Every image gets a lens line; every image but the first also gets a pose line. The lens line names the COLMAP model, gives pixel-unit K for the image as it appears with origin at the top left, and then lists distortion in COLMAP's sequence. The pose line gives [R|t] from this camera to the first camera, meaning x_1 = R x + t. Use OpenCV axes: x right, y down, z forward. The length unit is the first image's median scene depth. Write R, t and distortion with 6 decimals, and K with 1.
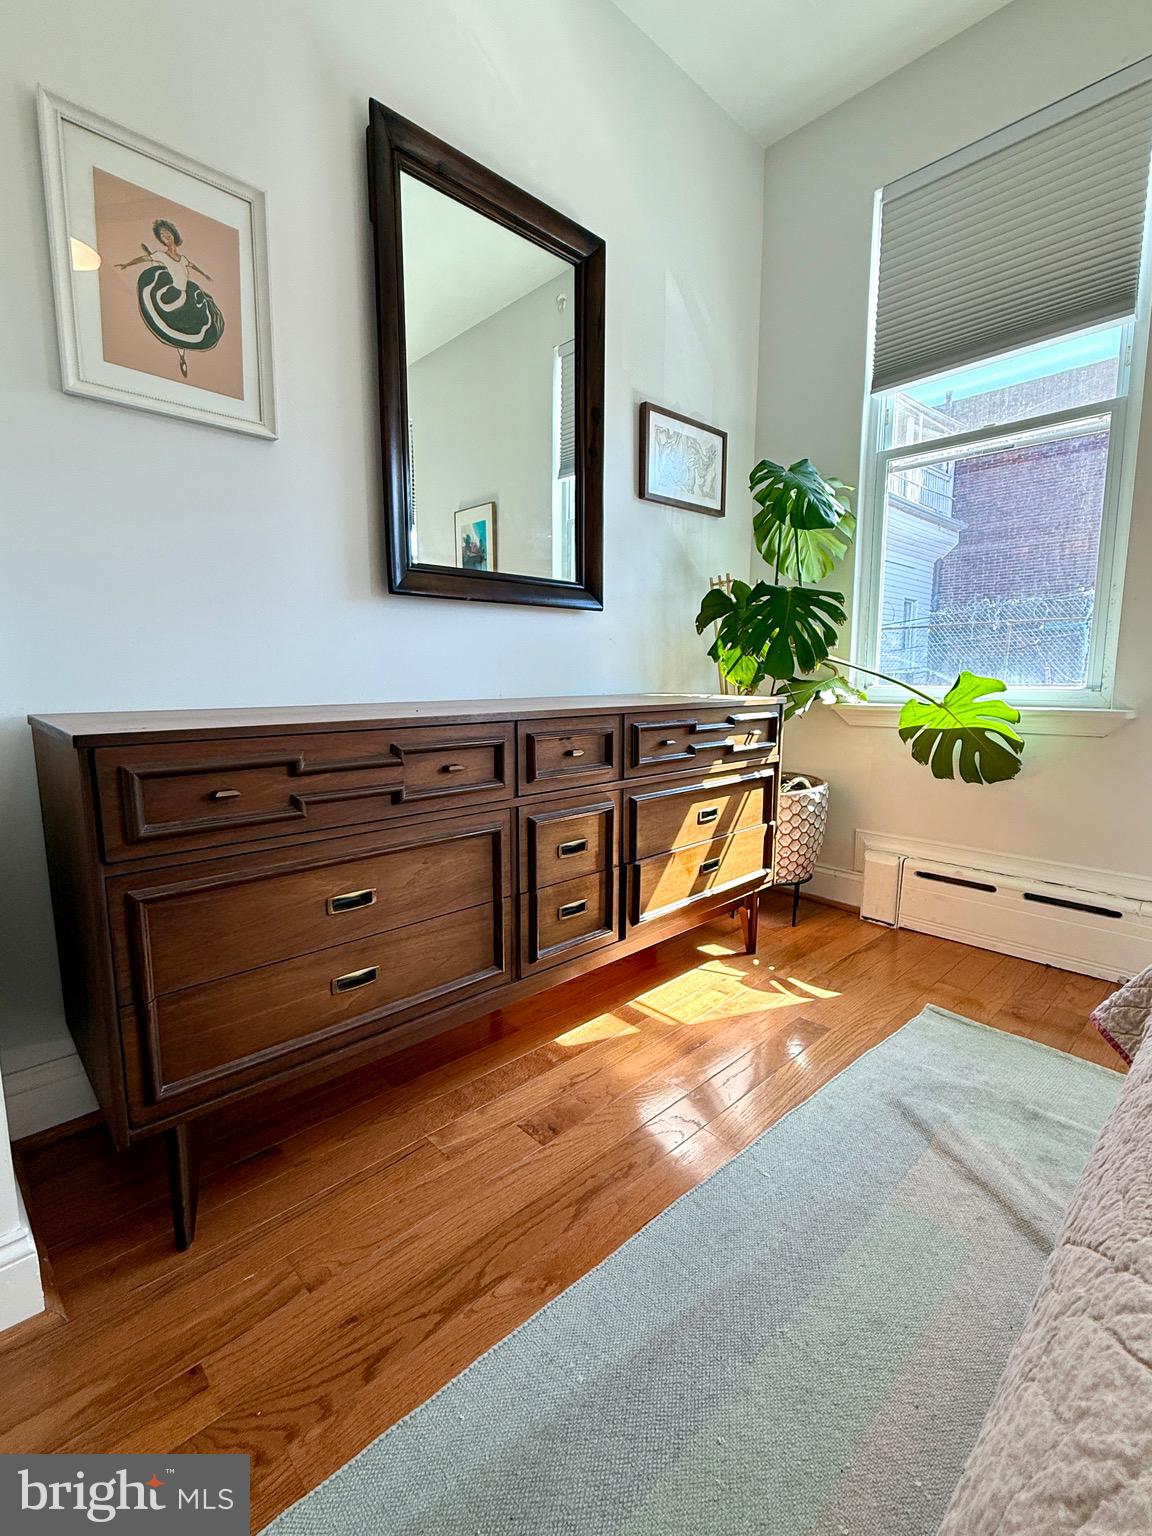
lens RADIAL K [[679.9, 0, 576.0], [0, 679.9, 768.0], [0, 0, 1]] dist [-0.003374, 0.000157]
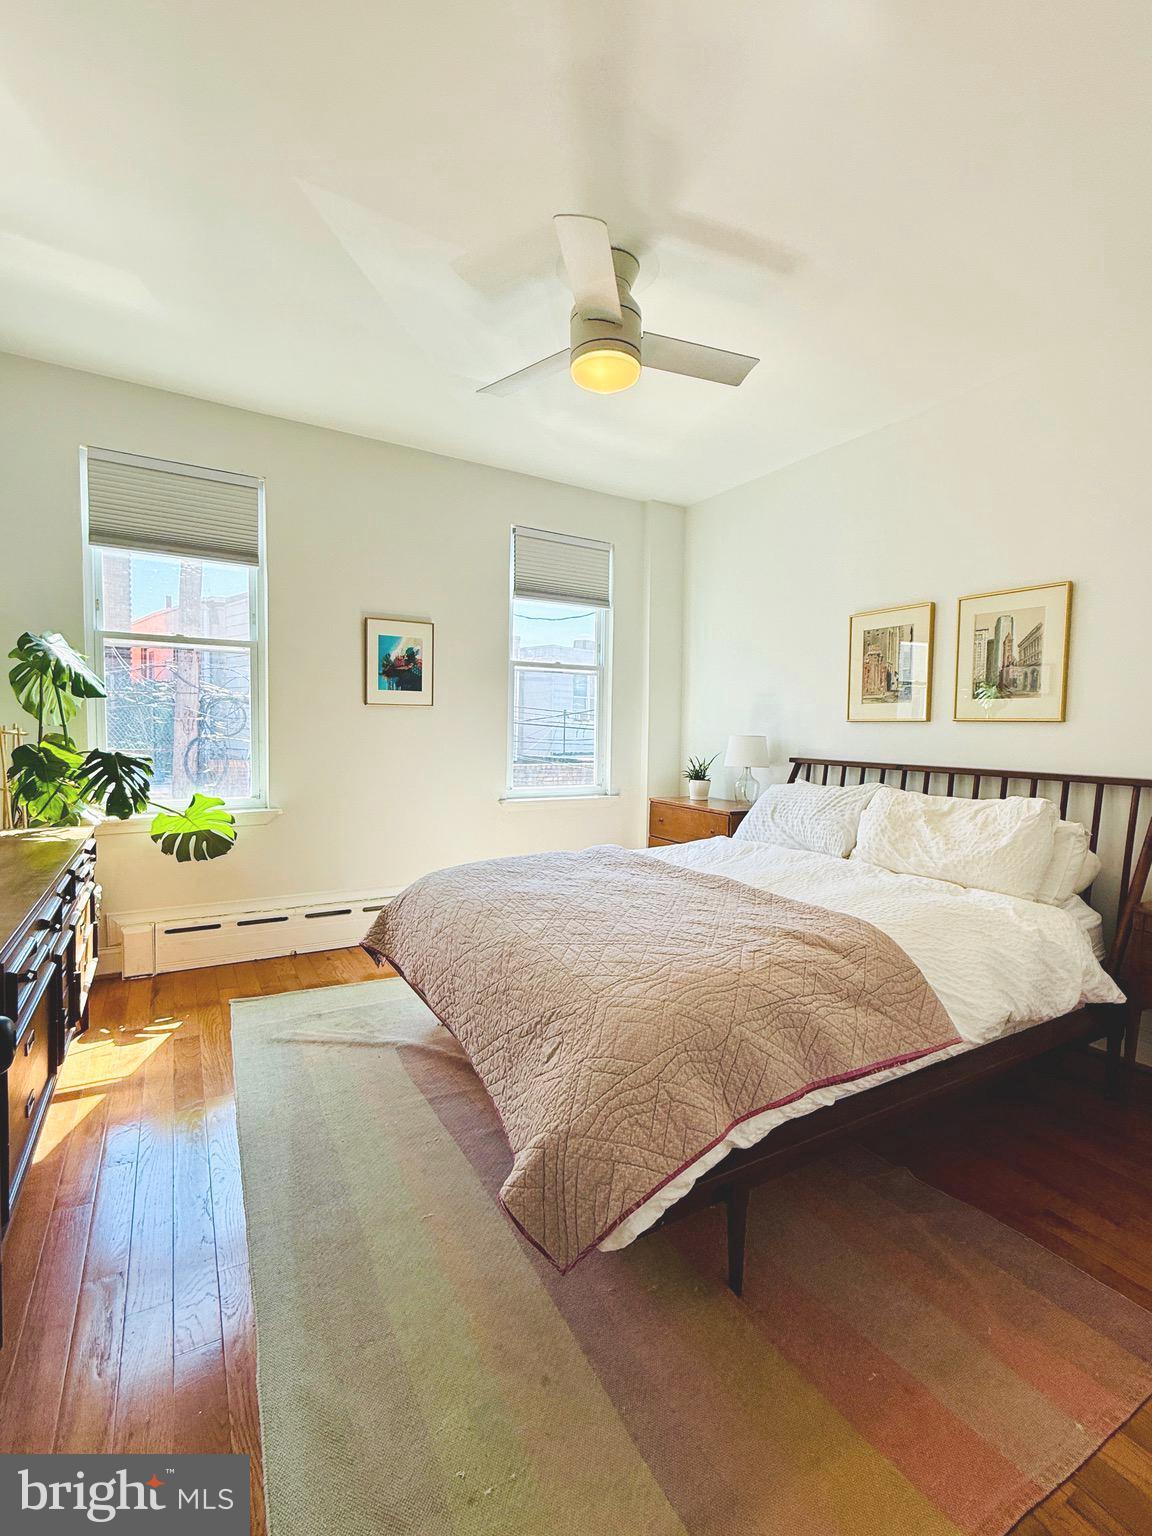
lens RADIAL K [[679.9, 0, 576.0], [0, 679.9, 768.0], [0, 0, 1]] dist [-0.003374, 0.000157]
pose [[0.243959, -0.058528, 0.968018, -0.719256], [0.116115, 0.992759, 0.030761, -0.144365], [-0.962809, 0.104897, 0.248989, -0.243194]]
